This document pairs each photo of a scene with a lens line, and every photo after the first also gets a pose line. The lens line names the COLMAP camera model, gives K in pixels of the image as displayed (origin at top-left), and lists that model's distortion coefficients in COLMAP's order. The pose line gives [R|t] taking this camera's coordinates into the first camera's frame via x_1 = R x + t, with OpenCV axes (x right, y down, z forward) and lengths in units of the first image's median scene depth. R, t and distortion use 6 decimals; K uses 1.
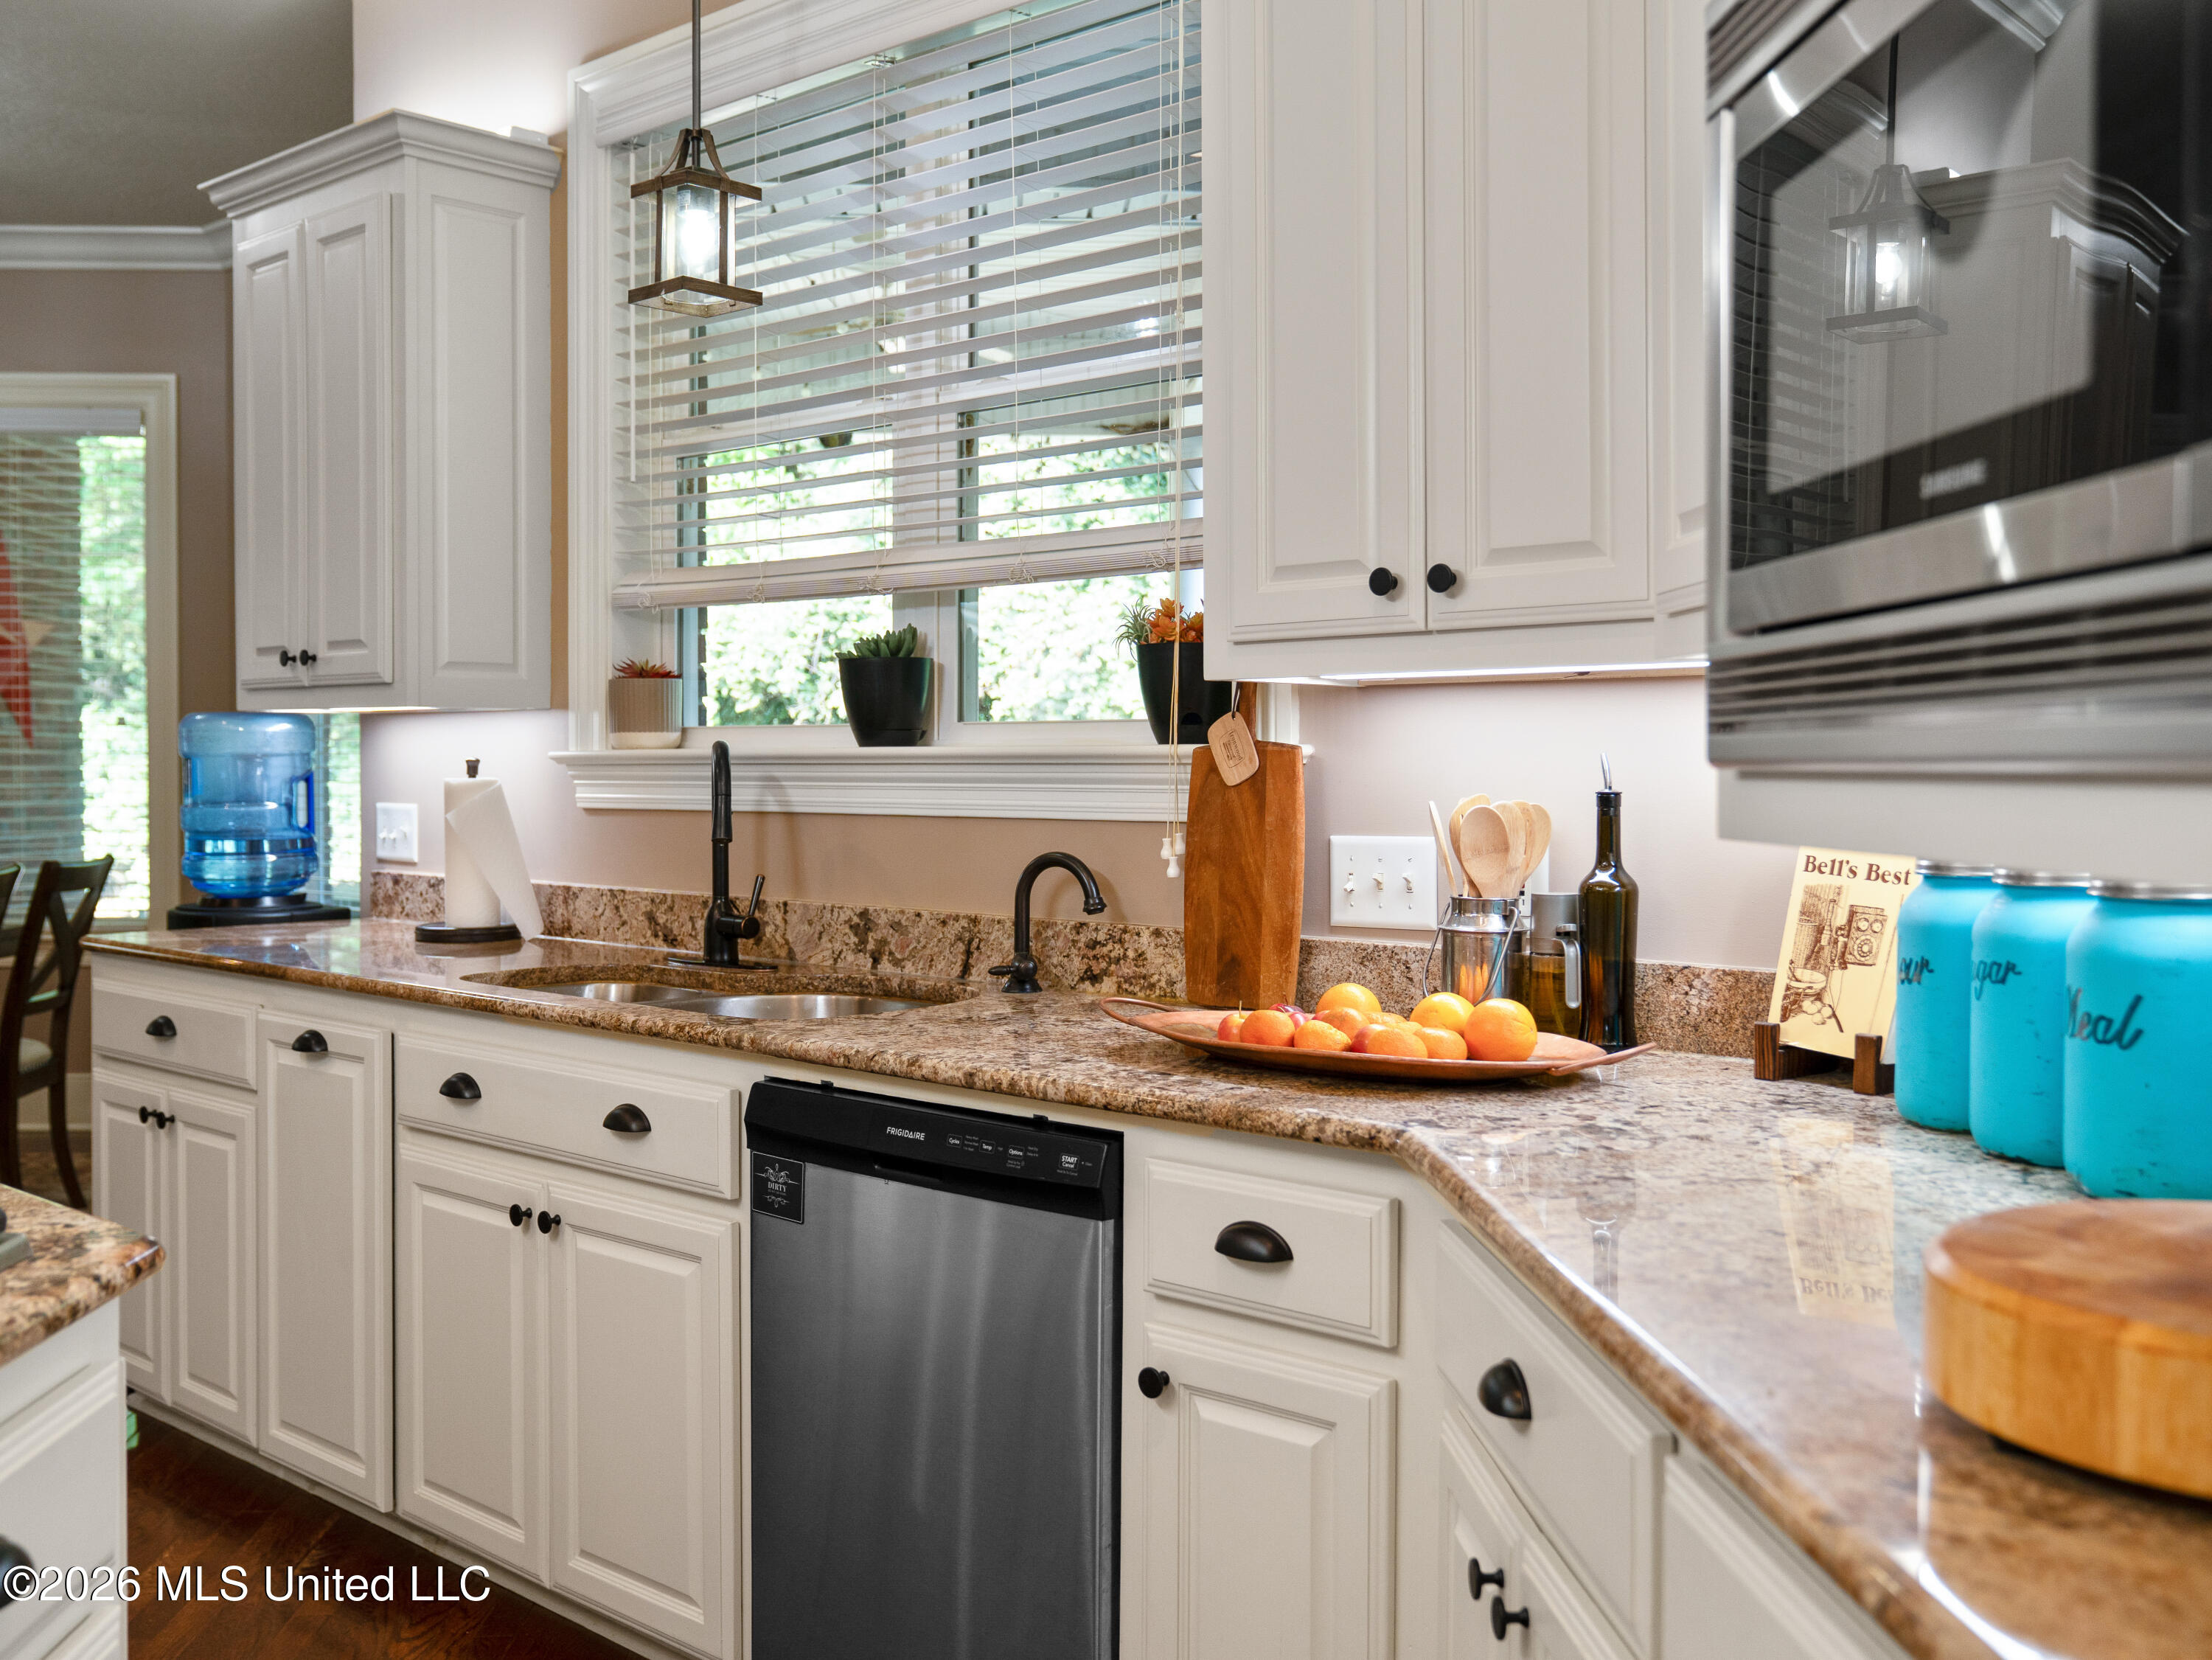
lens RADIAL K [[2080.4, 0, 1106.0], [0, 2080.4, 830.0], [0, 0, 1]] dist [0.005780, 0.003487]
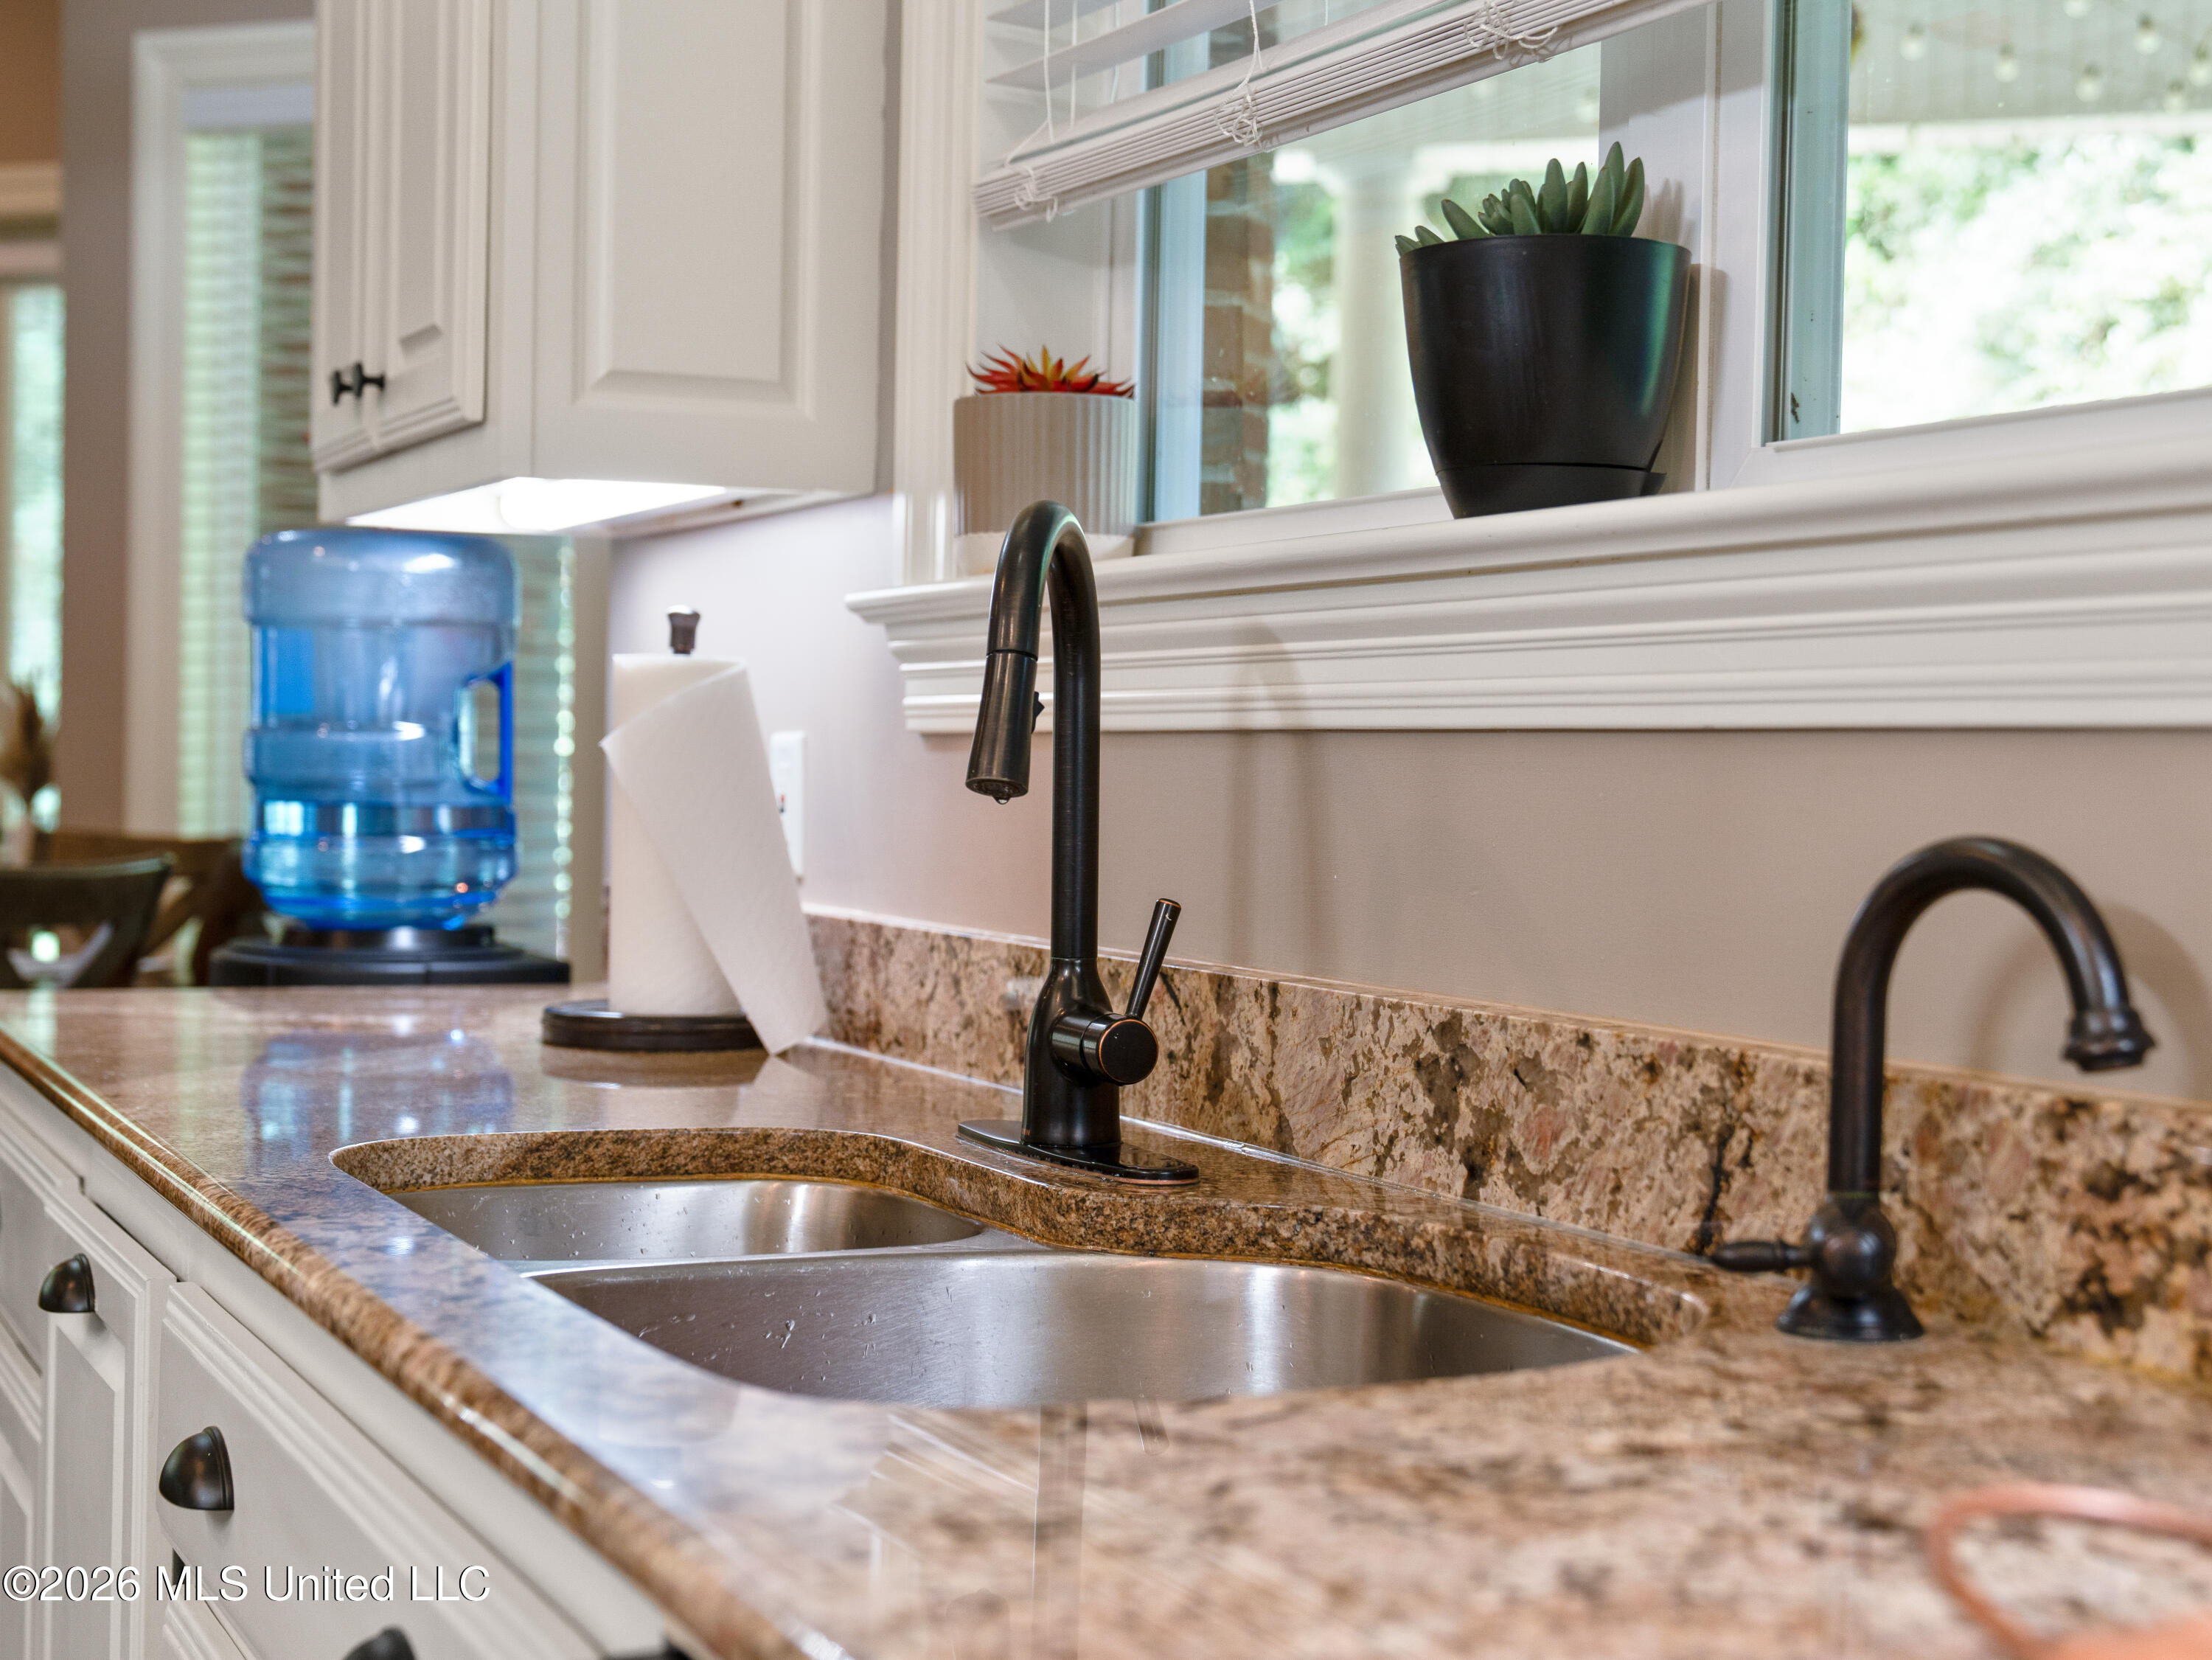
lens RADIAL K [[3256.8, 0, 1106.0], [0, 3256.8, 830.0], [0, 0, 1]] dist [-0.001950, 0.001051]
pose [[0.920424, 0.025451, -0.390092, 0.033346], [-0.031872, 0.999442, -0.009995, 0.015670], [0.389620, 0.021633, 0.920722, 0.499058]]
